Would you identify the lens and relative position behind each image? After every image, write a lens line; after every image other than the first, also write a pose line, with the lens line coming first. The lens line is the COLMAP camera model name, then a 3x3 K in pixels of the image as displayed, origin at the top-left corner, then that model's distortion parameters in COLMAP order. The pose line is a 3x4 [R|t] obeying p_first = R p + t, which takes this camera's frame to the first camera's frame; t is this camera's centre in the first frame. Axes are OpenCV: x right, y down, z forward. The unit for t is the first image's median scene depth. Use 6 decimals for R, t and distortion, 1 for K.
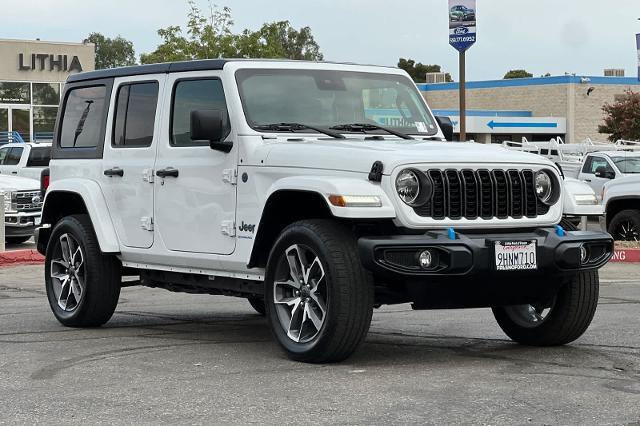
lens RADIAL K [[1661.4, 0, 318.9], [0, 1661.4, 210.9], [0, 0, 1]] dist [0.314728, 0.000000]
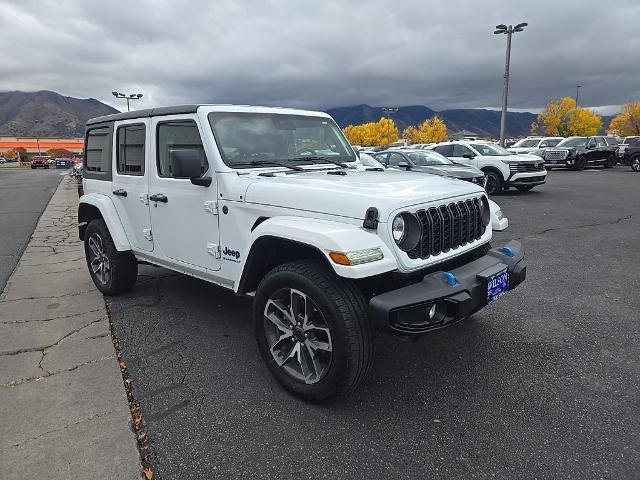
lens RADIAL K [[444.6, 0, 321.2], [0, 444.6, 241.8], [0, 0, 1]] dist [0.040834, -0.017100]
pose [[0.977512, -0.074086, 0.197436, -0.041693], [0.034591, 0.979906, 0.196437, -0.056219], [-0.208022, -0.185190, 0.960433, 0.678453]]
